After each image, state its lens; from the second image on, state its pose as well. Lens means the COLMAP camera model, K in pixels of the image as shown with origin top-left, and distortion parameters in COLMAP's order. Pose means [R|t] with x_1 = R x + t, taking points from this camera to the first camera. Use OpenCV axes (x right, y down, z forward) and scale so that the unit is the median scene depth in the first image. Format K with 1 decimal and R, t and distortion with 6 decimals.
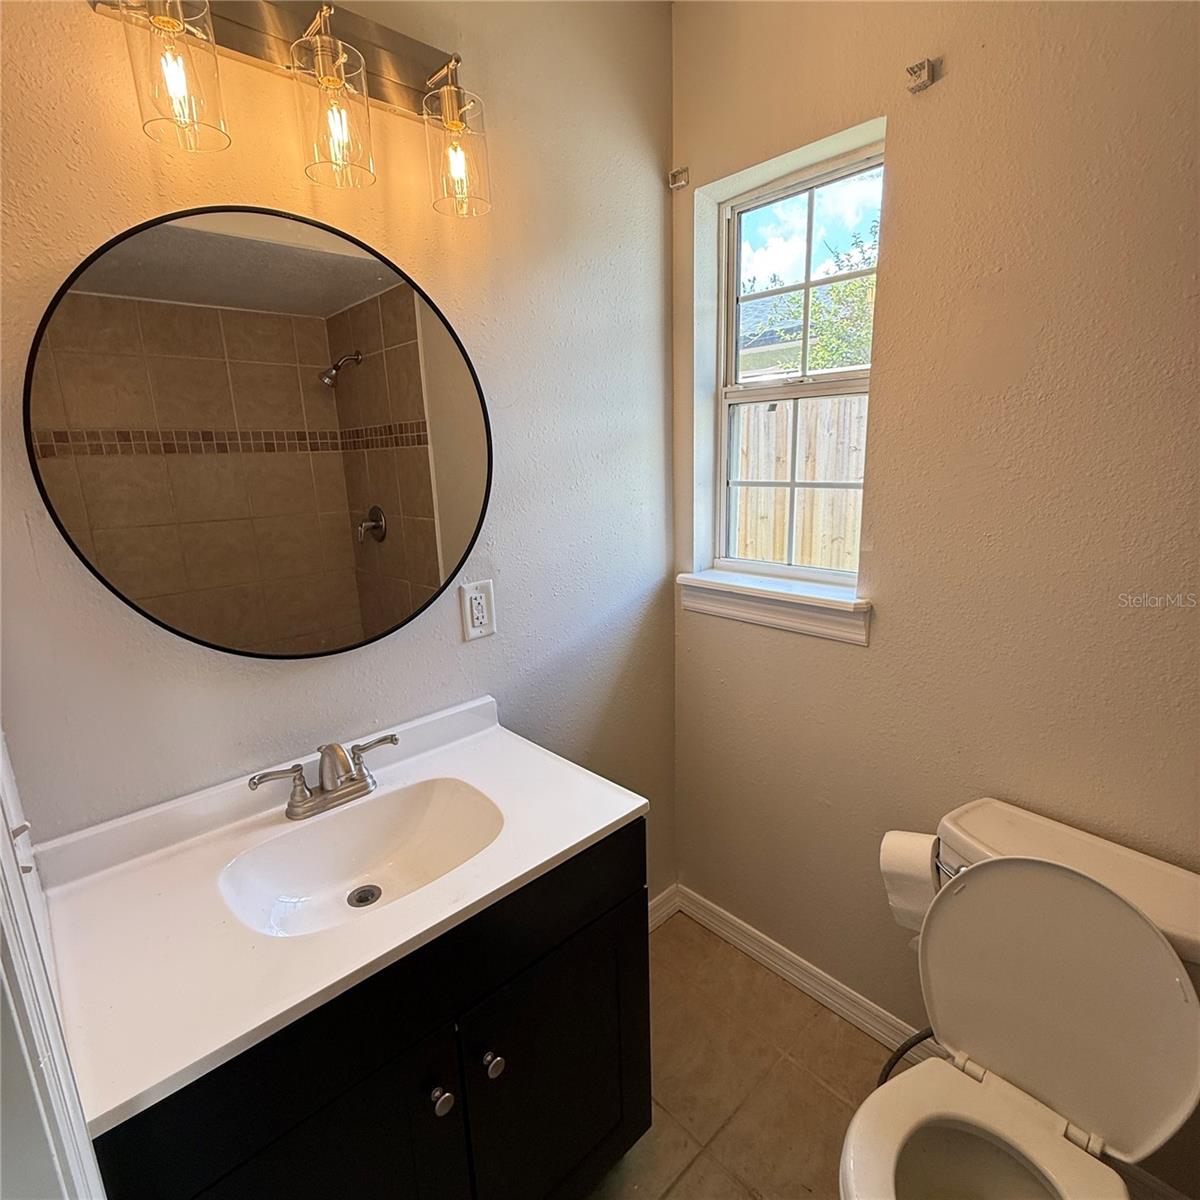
lens RADIAL K [[641.5, 0, 596.5], [0, 641.5, 596.4], [0, 0, 1]] dist [0.002749, -0.000442]
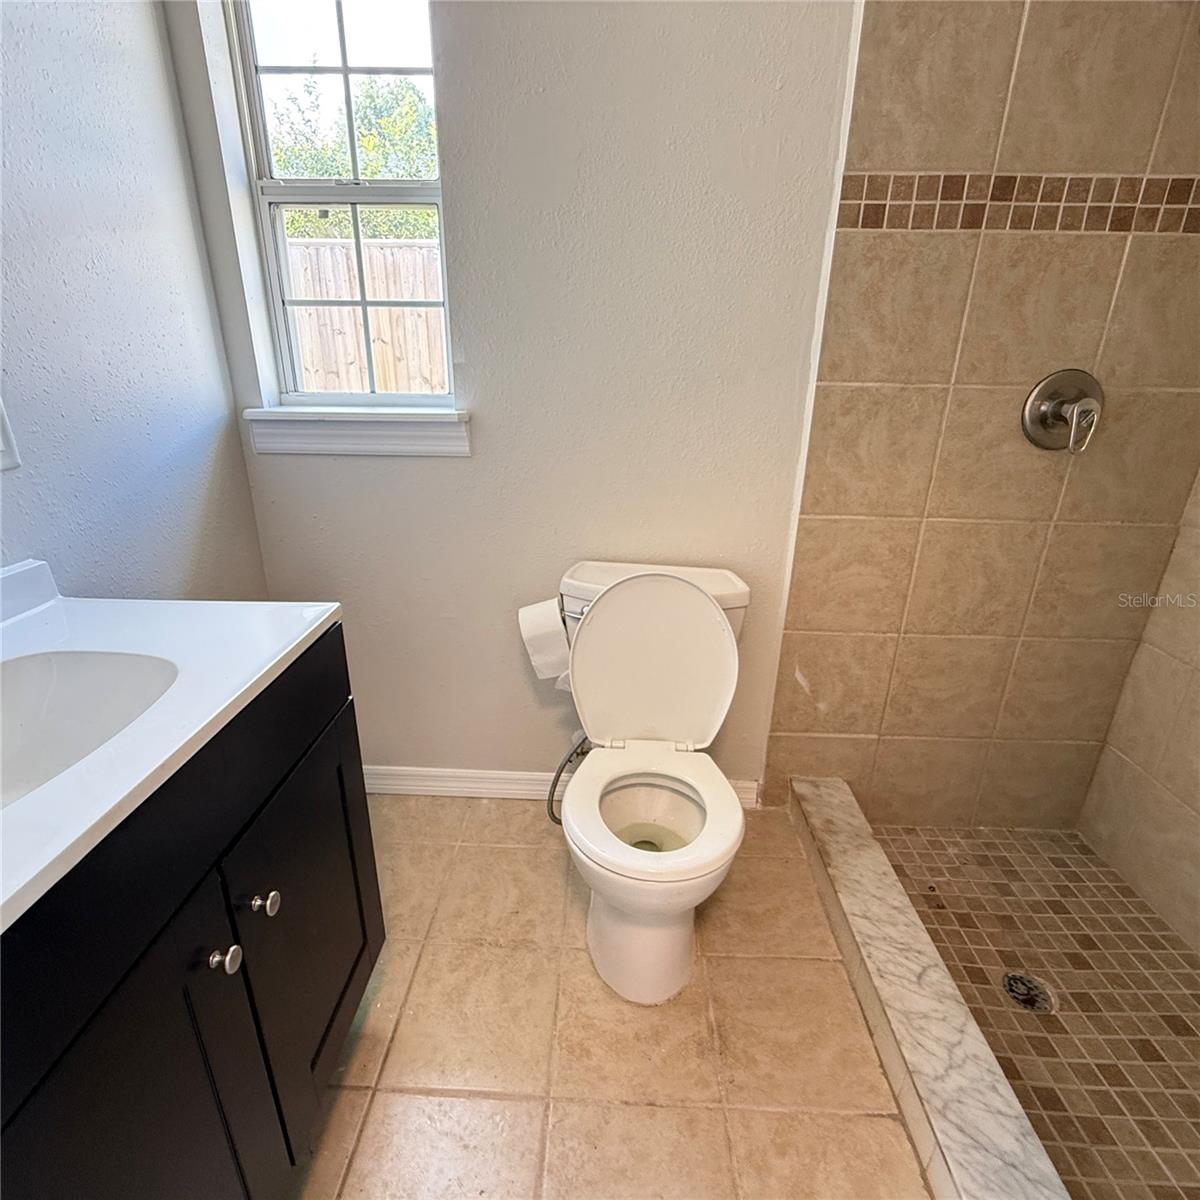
lens RADIAL K [[641.5, 0, 595.0], [0, 641.5, 603.6], [0, 0, 1]] dist [0.002749, -0.000442]
pose [[0.701034, -0.211820, 0.680943, -0.227391], [0.126615, 0.976668, 0.173460, 0.160207], [-0.701797, -0.035384, 0.711497, 0.067796]]
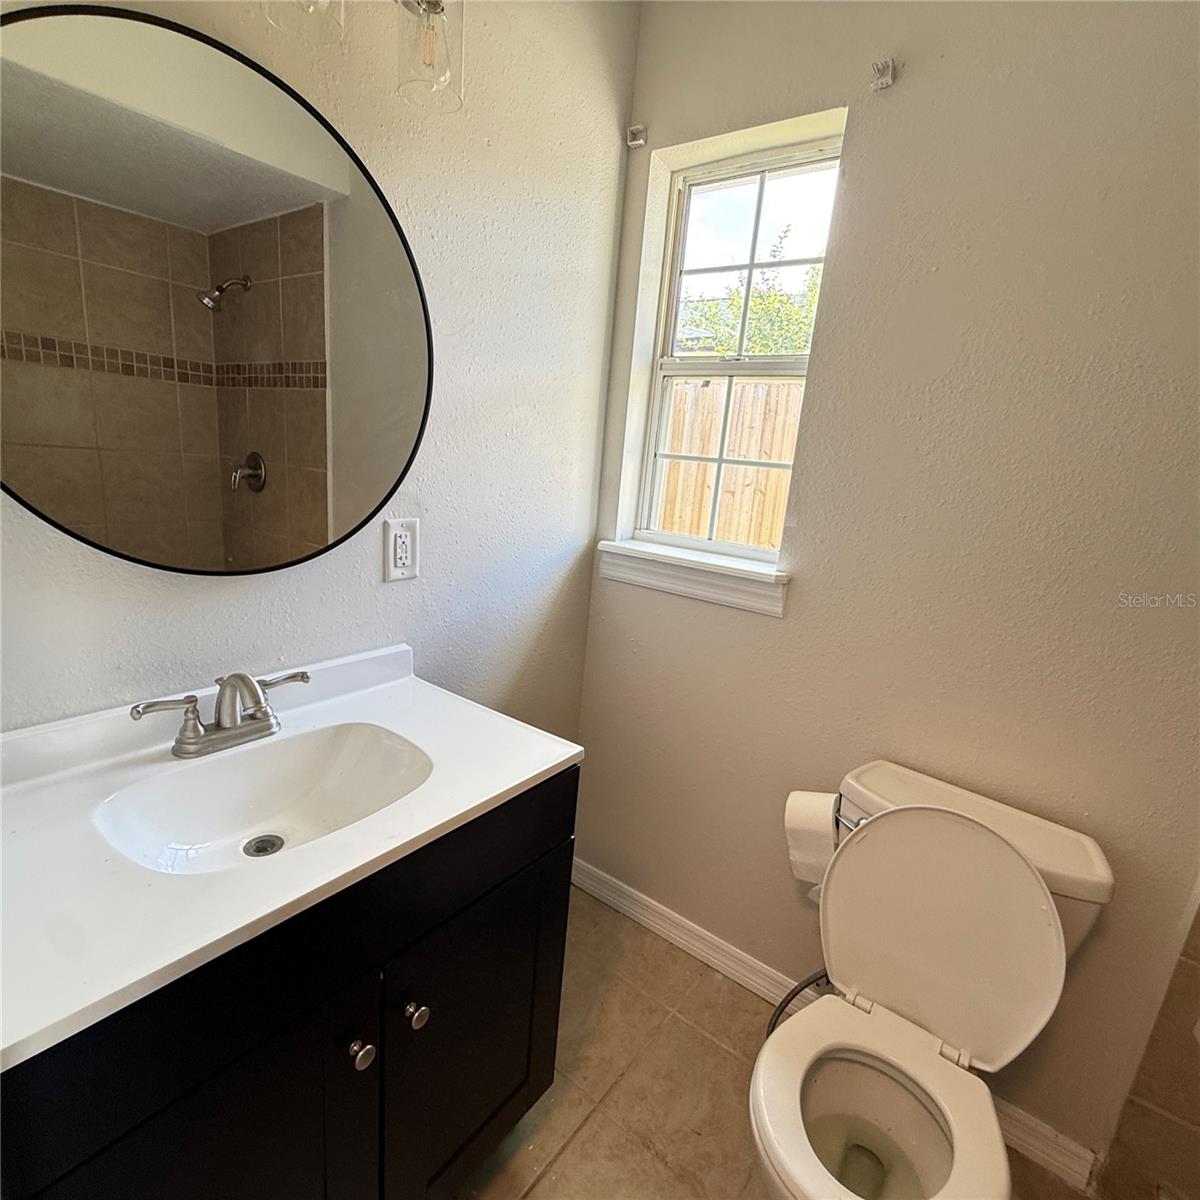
lens RADIAL K [[641.5, 0, 594.5], [0, 641.5, 604.1], [0, 0, 1]] dist [0.002749, -0.000442]
pose [[0.977647, 0.071494, 0.197726, -0.087652], [-0.074014, 0.997243, 0.005376, 0.072427], [-0.196796, -0.019890, 0.980243, 0.033349]]
